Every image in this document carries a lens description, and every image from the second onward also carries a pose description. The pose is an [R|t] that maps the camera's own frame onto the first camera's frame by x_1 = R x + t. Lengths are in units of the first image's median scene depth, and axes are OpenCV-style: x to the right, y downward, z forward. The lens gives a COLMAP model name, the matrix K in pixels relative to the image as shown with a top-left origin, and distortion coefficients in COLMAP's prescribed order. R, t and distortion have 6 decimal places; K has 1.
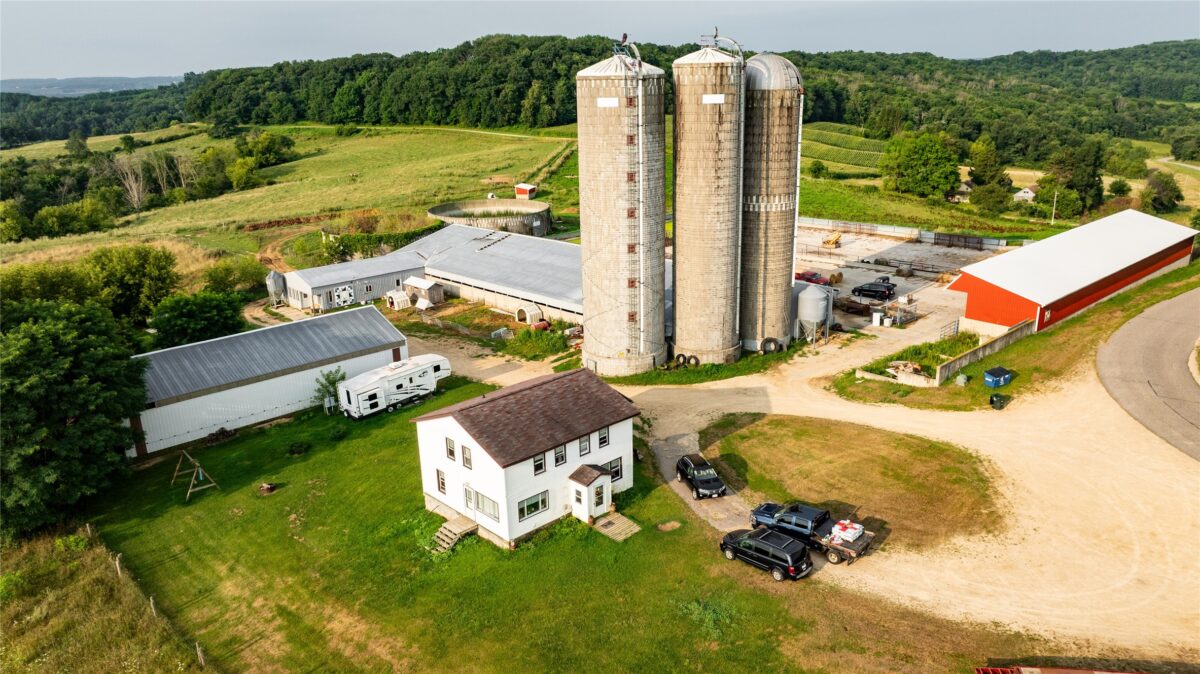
lens RADIAL K [[861.4, 0, 601.3], [0, 861.4, 336.3], [0, 0, 1]] dist [0.001876, 0.000182]
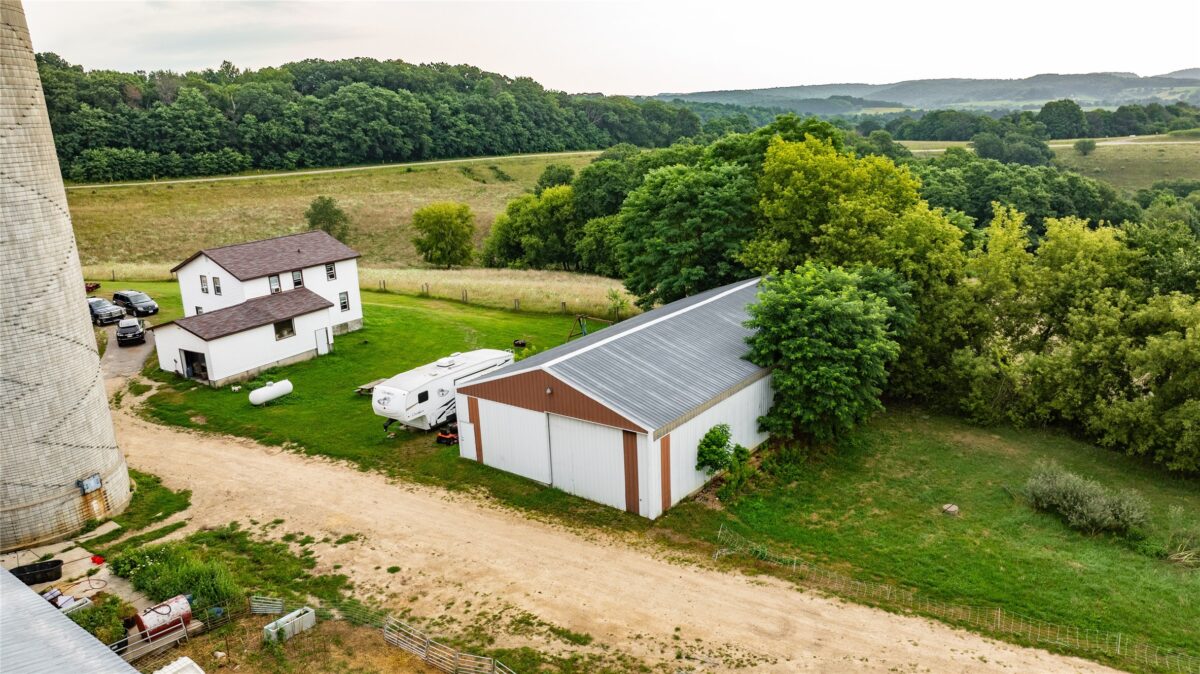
lens RADIAL K [[861.4, 0, 593.4], [0, 861.4, 337.5], [0, 0, 1]] dist [0.001876, 0.000182]
pose [[-0.981291, 0.117409, -0.152586, -0.250049], [0.016045, 0.839649, 0.542892, -0.354654], [0.191860, 0.530287, -0.825824, 1.581042]]
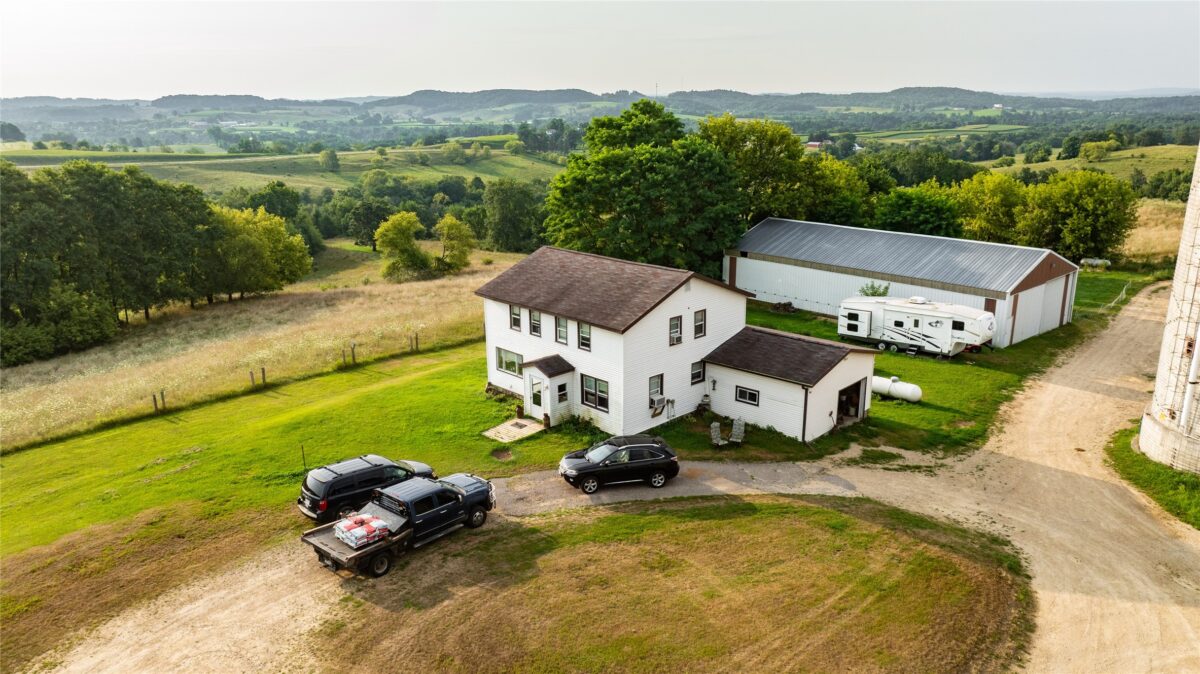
lens RADIAL K [[861.4, 0, 600.8], [0, 861.4, 336.2], [0, 0, 1]] dist [0.001876, 0.000182]
pose [[0.005960, 0.288187, -0.957556, 0.508545], [-0.292254, 0.916266, 0.273942, -0.065549], [0.956322, 0.278217, 0.089684, 0.669163]]
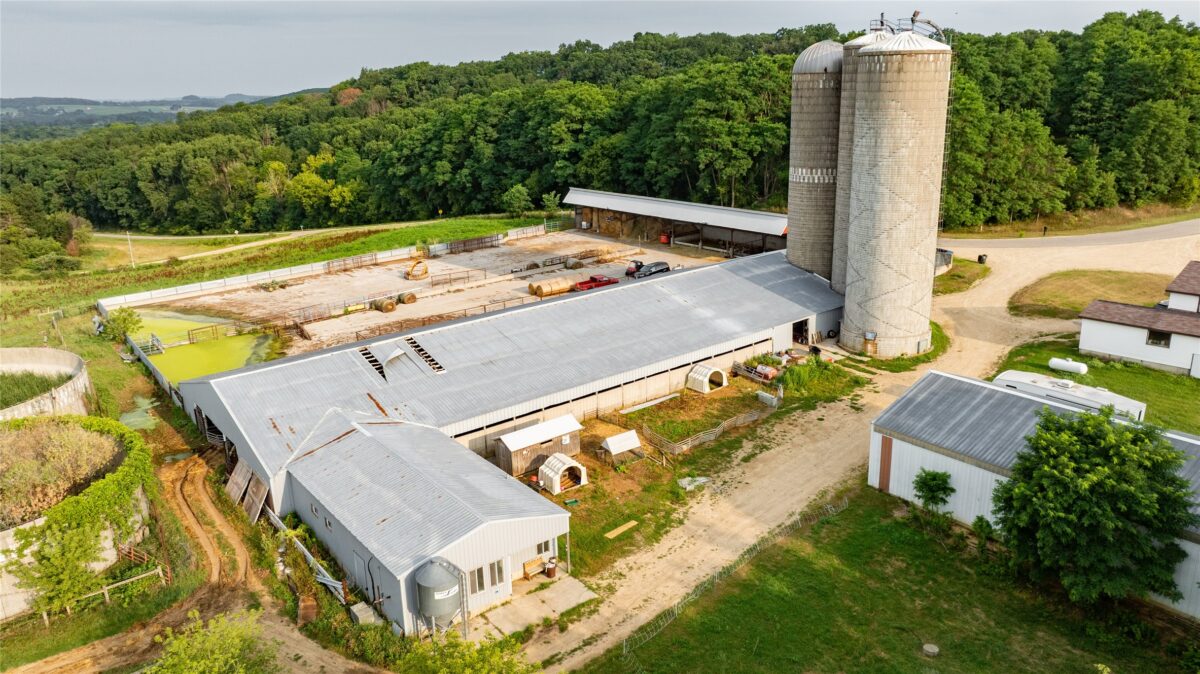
lens RADIAL K [[861.4, 0, 596.3], [0, 861.4, 340.3], [0, 0, 1]] dist [0.001876, 0.000182]
pose [[0.083614, -0.263298, 0.961084, -1.054804], [0.320215, 0.920410, 0.224296, -0.333804], [-0.943648, 0.288999, 0.161271, 1.279885]]
